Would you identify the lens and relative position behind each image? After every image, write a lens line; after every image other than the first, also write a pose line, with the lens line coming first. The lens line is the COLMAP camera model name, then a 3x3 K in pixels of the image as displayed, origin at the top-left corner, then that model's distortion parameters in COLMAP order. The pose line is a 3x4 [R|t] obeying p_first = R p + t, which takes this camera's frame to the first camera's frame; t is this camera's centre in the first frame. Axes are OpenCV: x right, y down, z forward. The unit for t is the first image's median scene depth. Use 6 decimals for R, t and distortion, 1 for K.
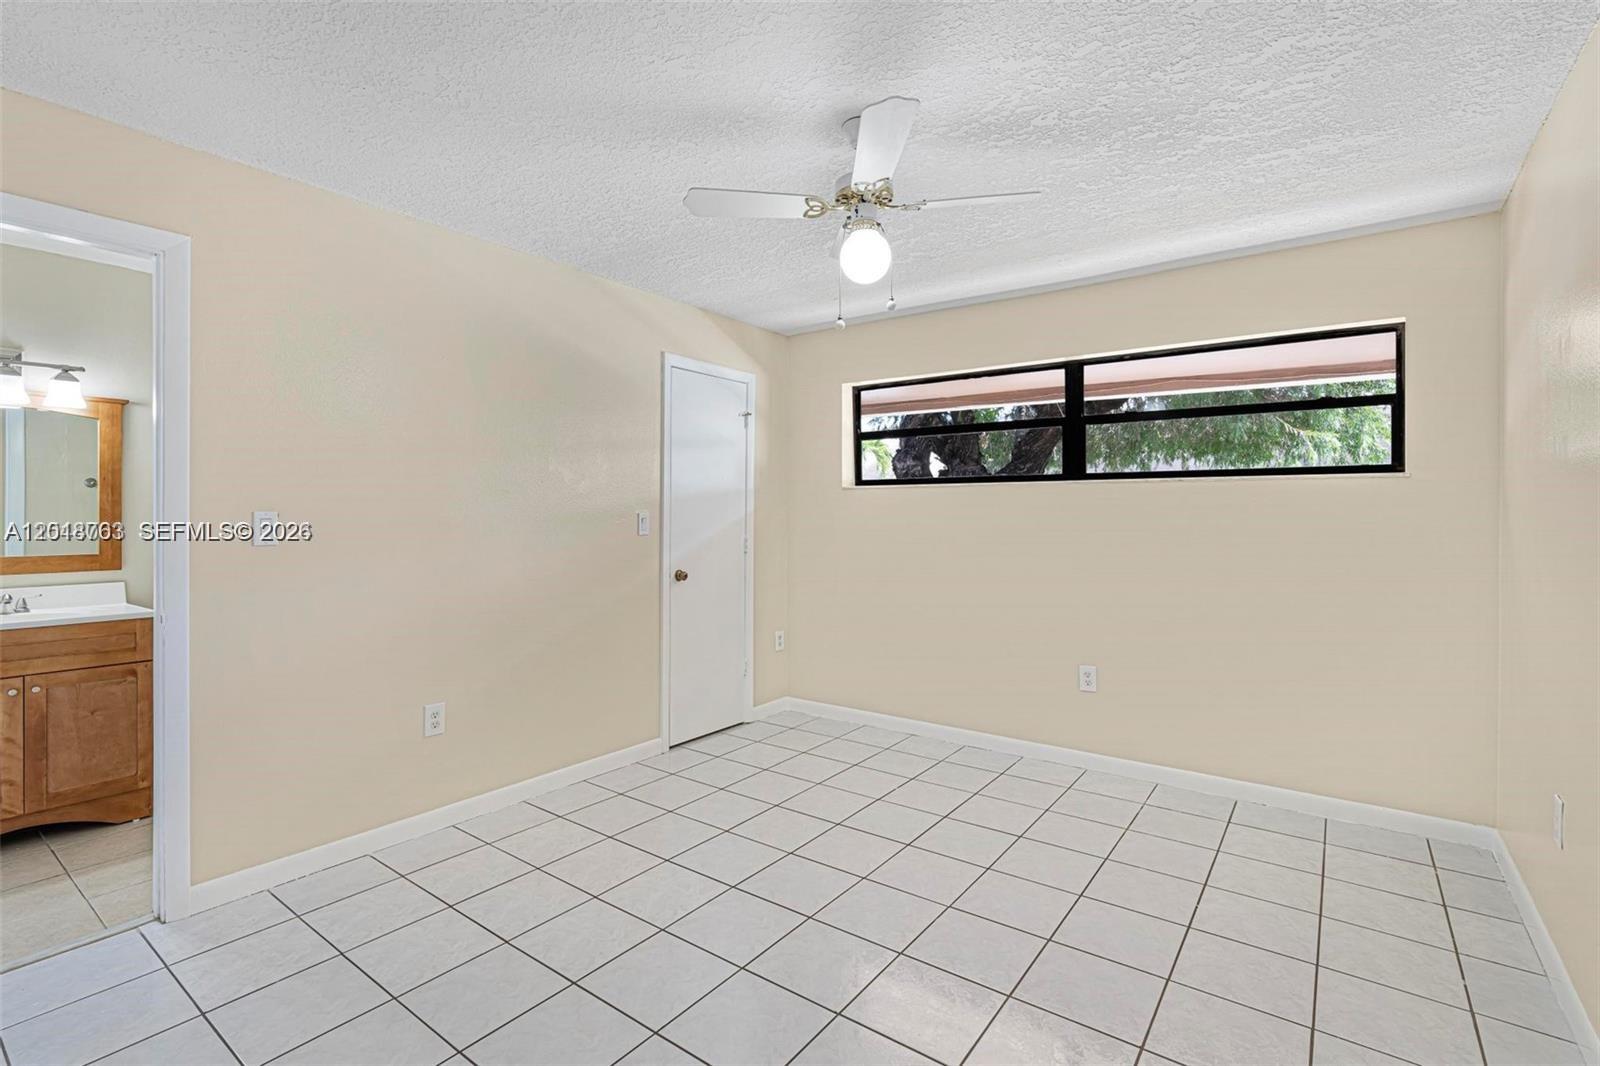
lens RADIAL K [[722.5, 0, 800.0], [0, 722.5, 532.4], [0, 0, 1]] dist [-0.006274, 0.002559]
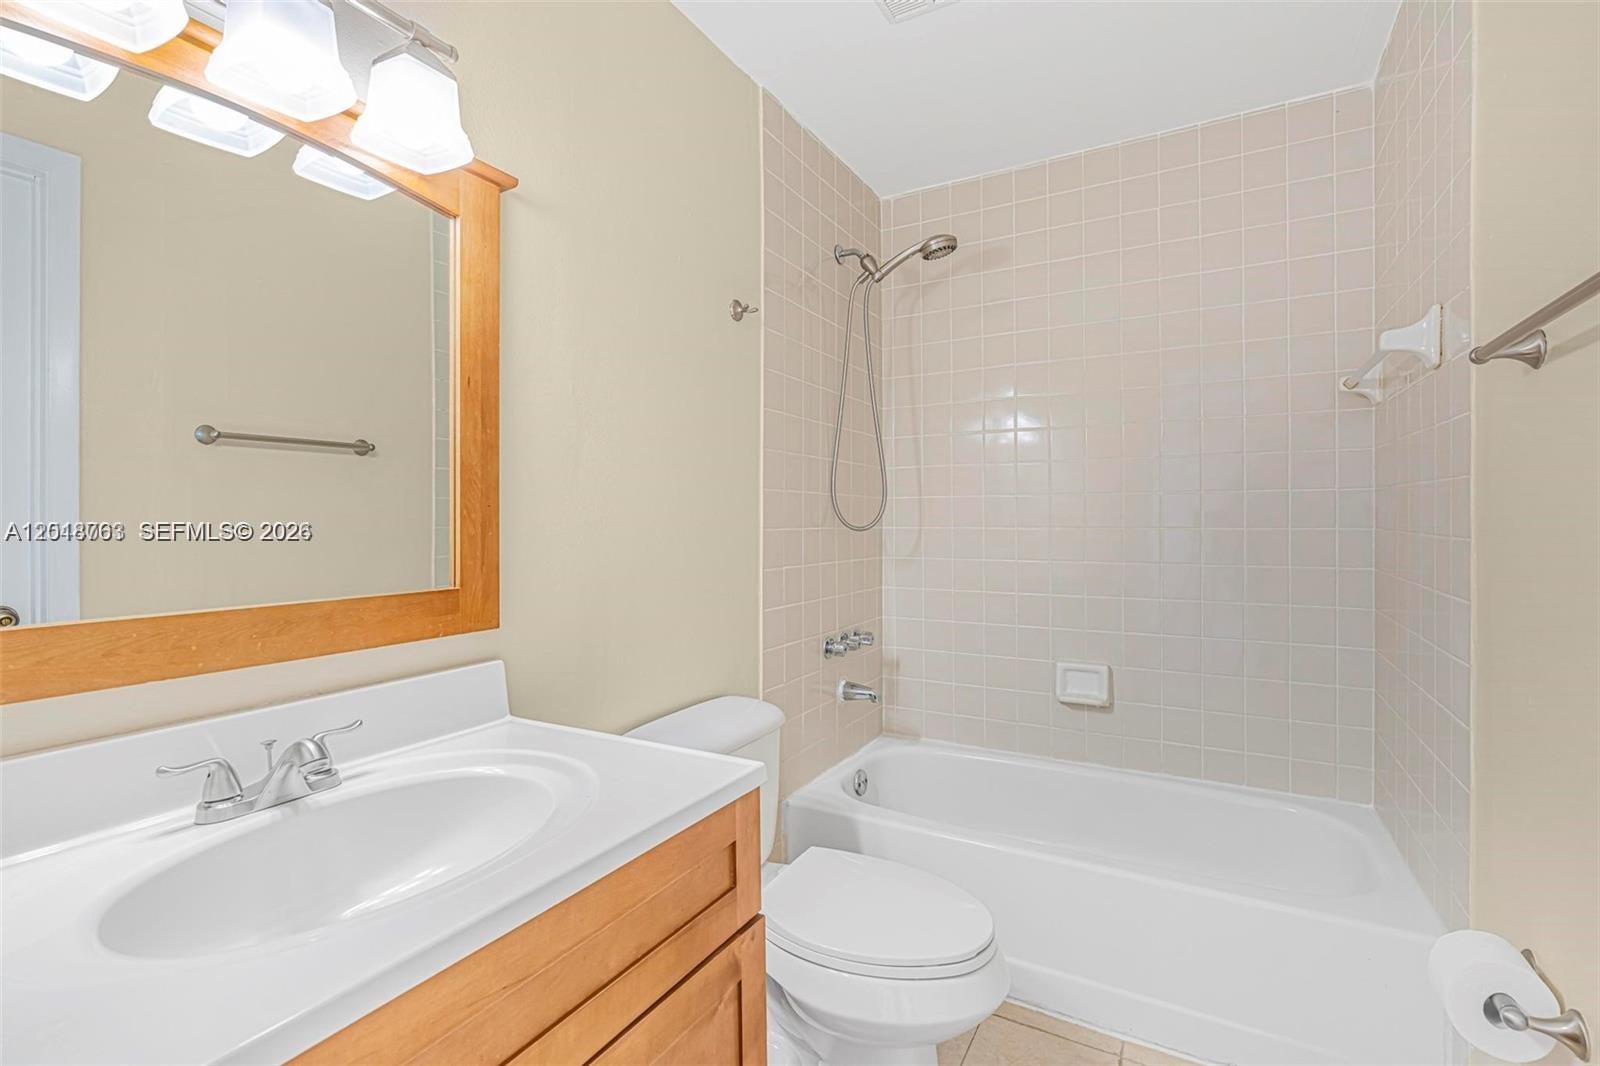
lens RADIAL K [[722.5, 0, 801.7], [0, 722.5, 521.9], [0, 0, 1]] dist [-0.006274, 0.002559]
pose [[0.992857, -0.000960, 0.119307, -0.836956], [0.002623, 0.999902, -0.013780, 0.002293], [-0.119282, 0.013994, 0.992762, 0.611444]]
